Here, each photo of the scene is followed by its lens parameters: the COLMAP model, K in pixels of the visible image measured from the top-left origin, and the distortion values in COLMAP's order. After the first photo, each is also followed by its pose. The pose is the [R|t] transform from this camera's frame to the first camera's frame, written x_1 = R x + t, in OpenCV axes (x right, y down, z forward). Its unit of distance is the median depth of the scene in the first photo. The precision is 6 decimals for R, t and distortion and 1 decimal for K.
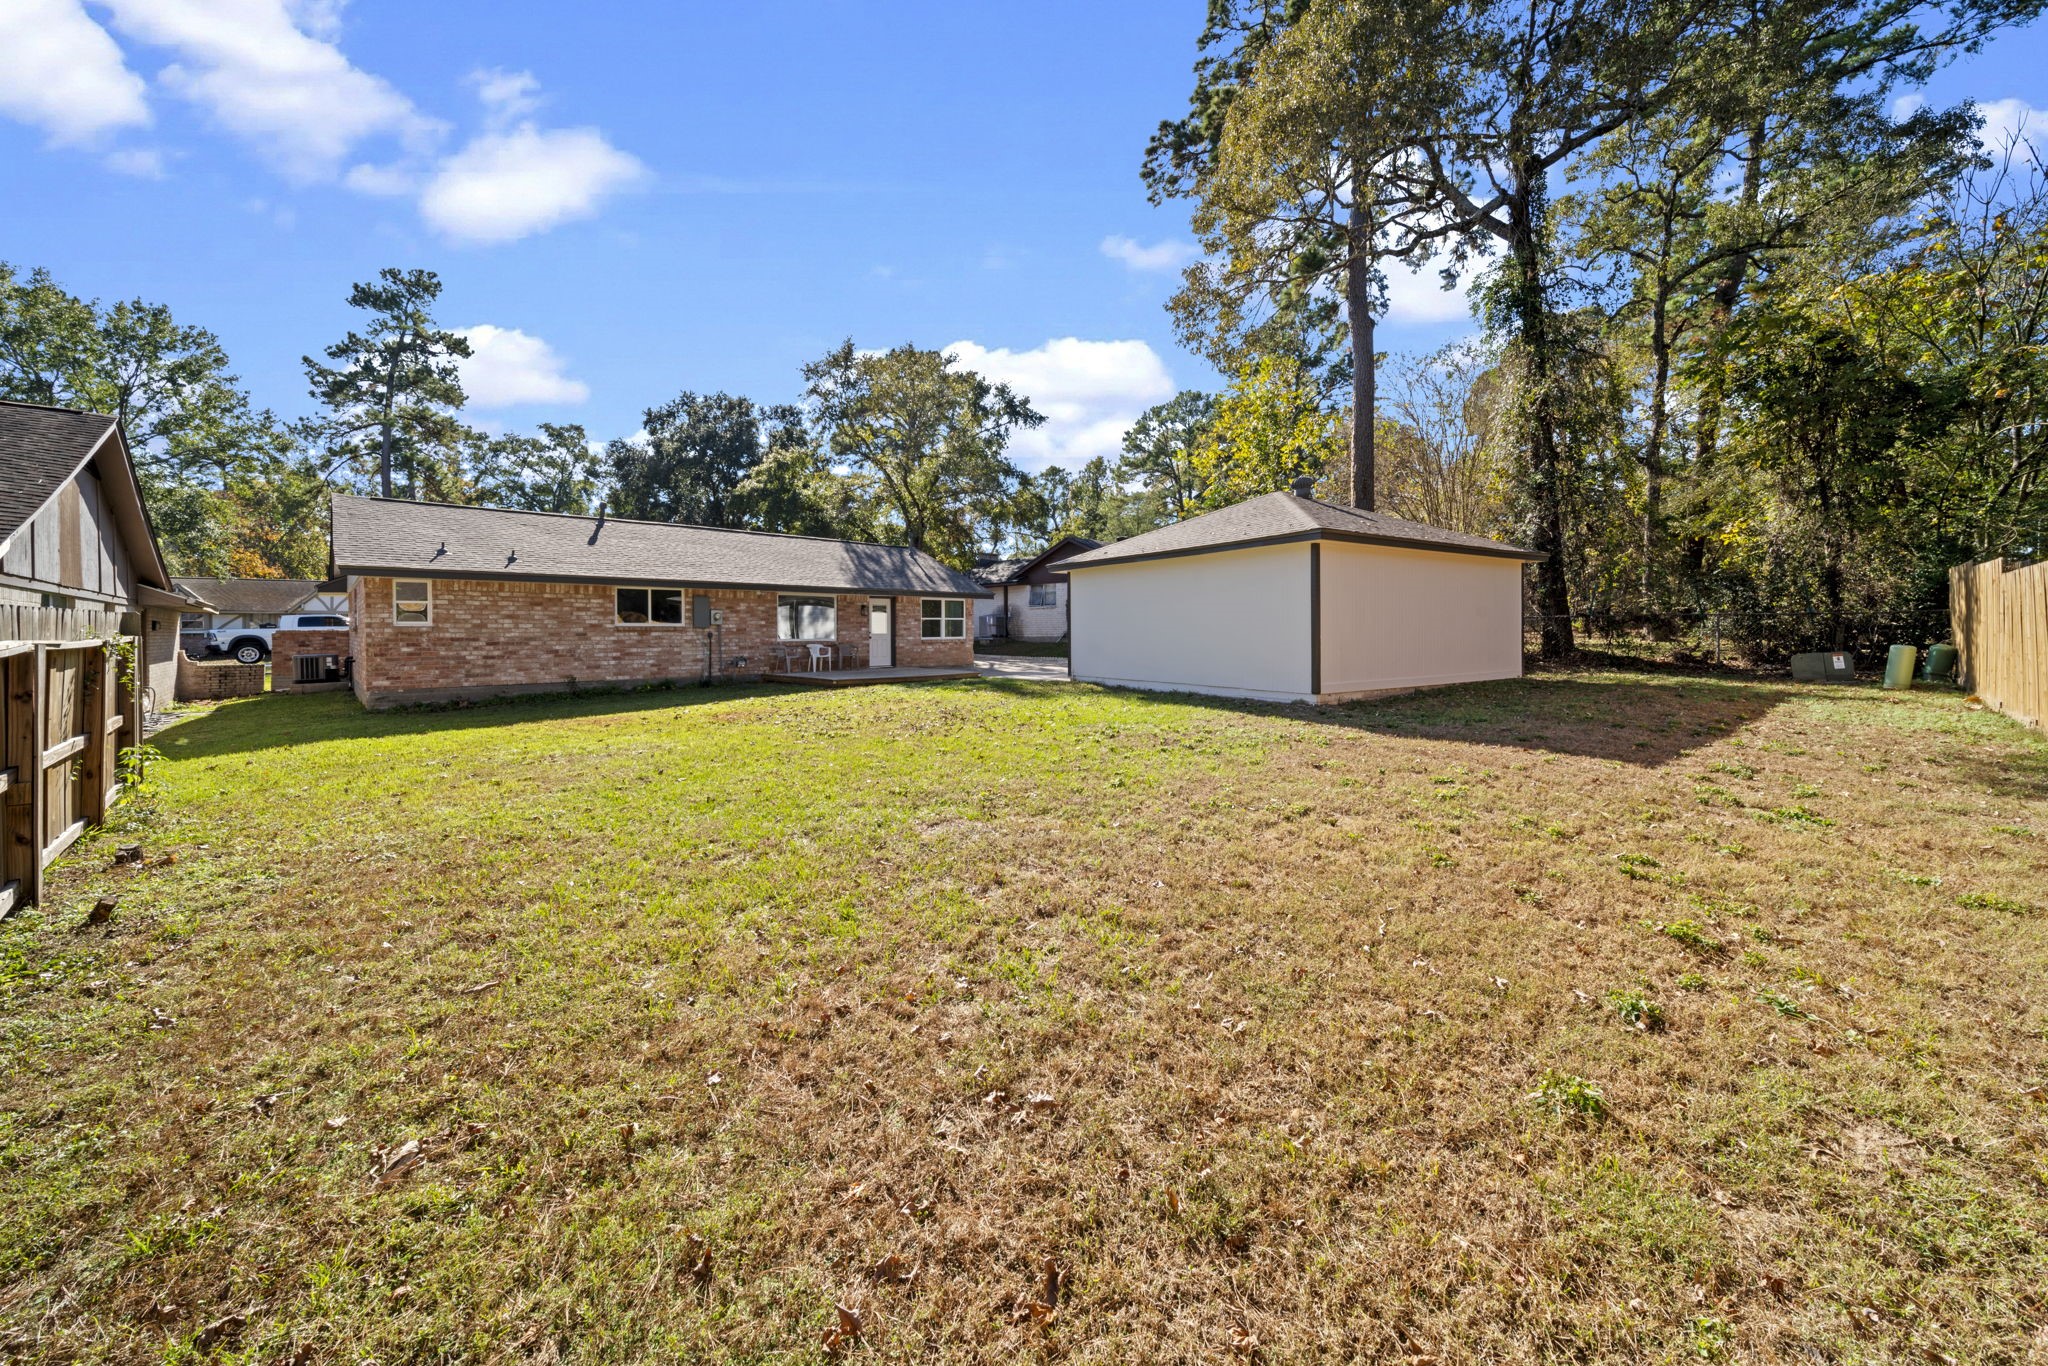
lens RADIAL K [[721.9, 0, 1025.5], [0, 721.9, 676.2], [0, 0, 1]] dist [0.000094, -0.000198]
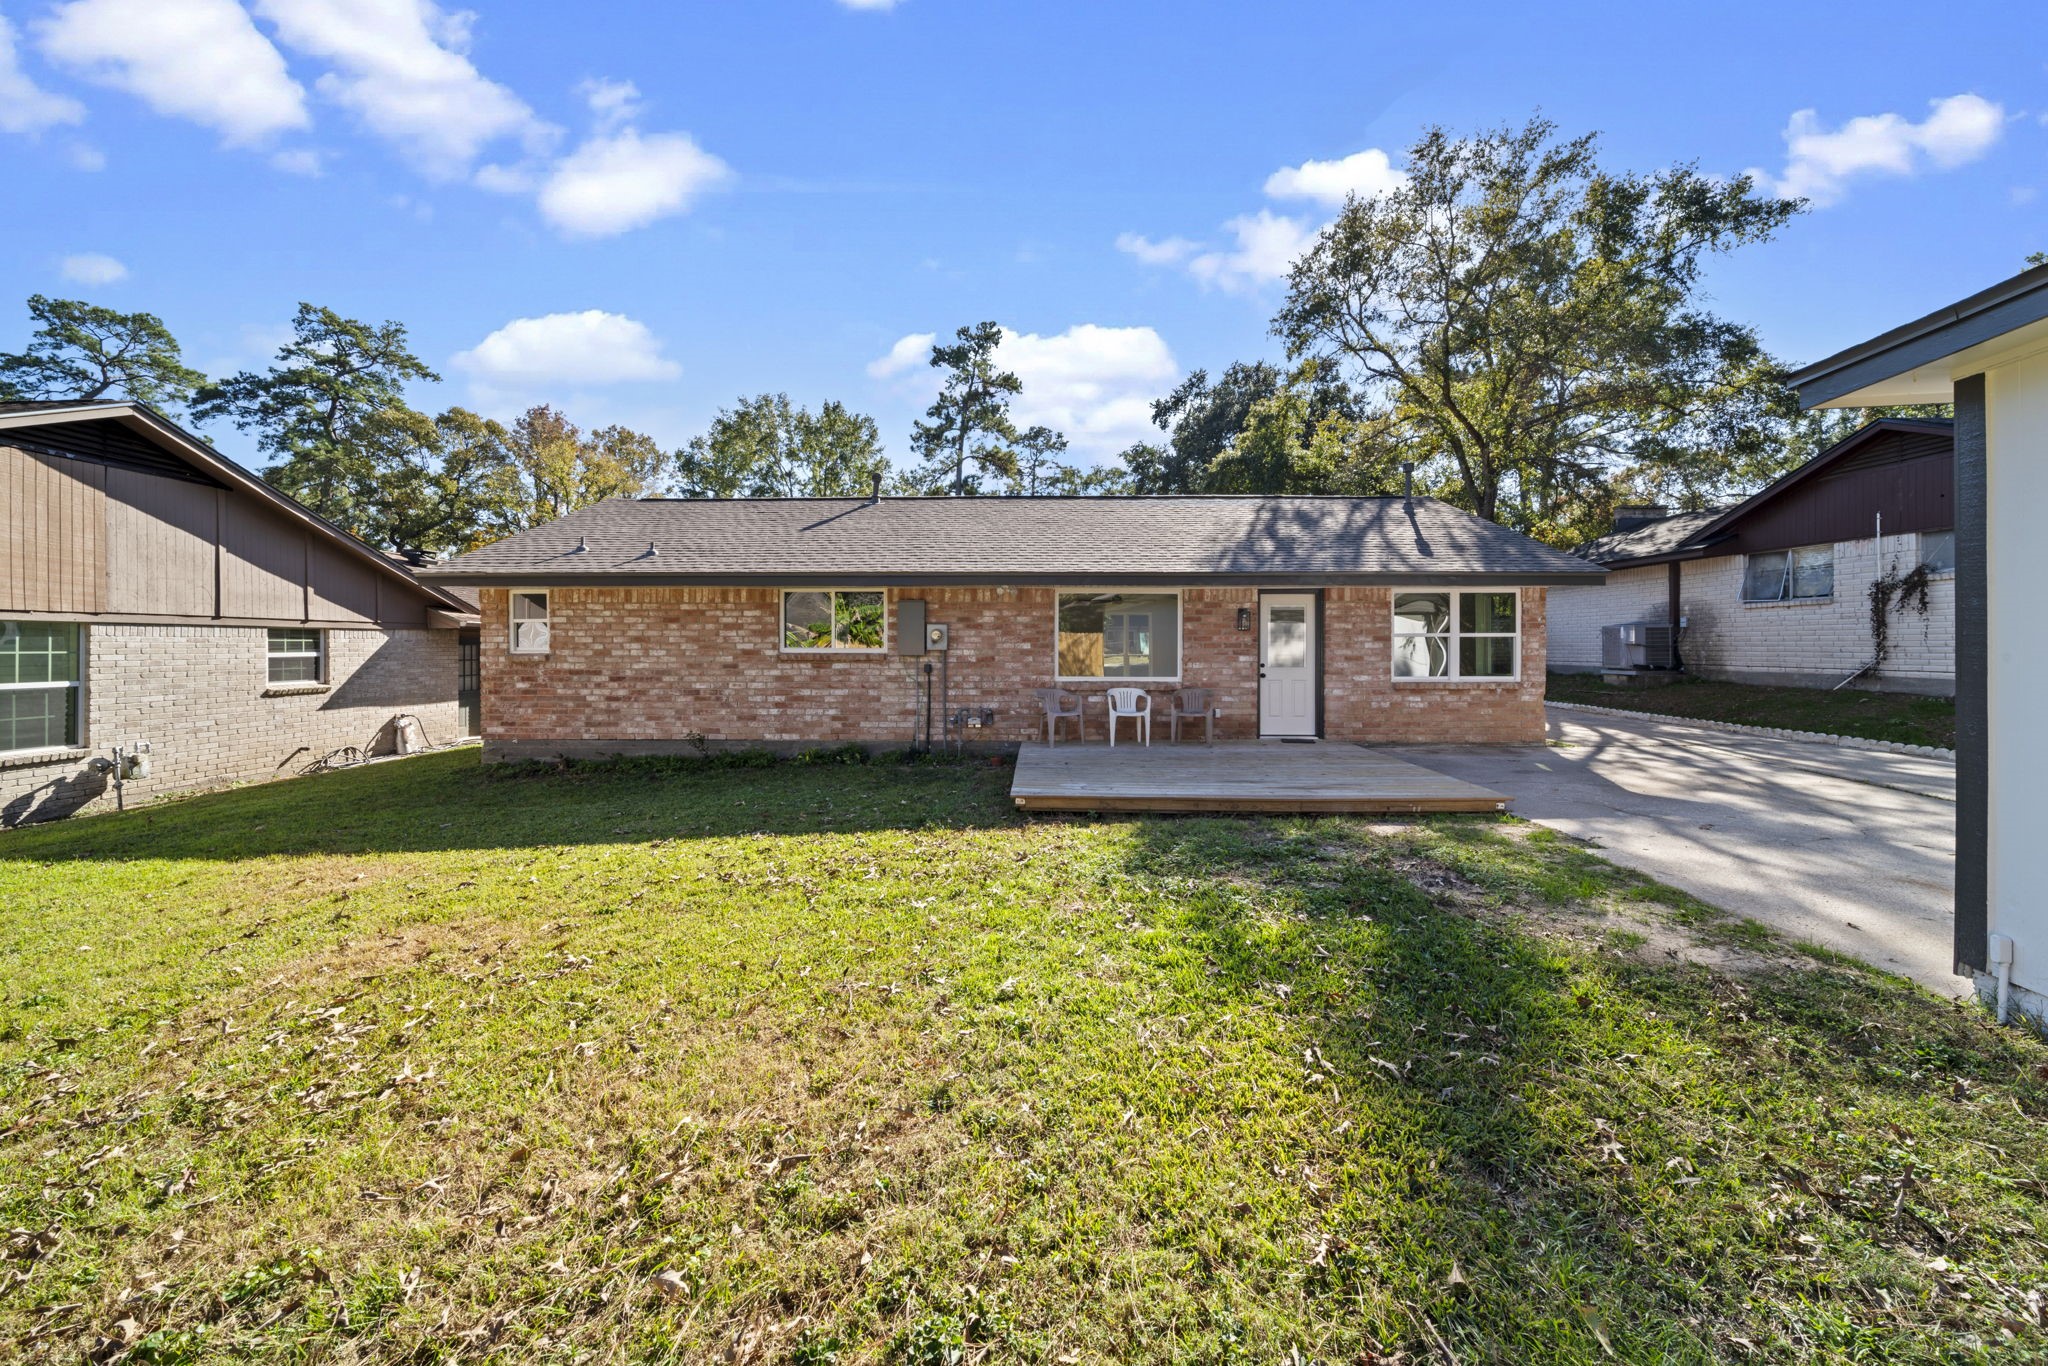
lens RADIAL K [[740.2, 0, 1022.9], [0, 740.2, 647.7], [0, 0, 1]] dist [-0.000717, -0.000081]
pose [[0.707383, 0.006199, -0.706803, 0.011881], [-0.047245, 0.998140, -0.038530, -0.027380], [0.705250, 0.060648, 0.706360, 0.323256]]
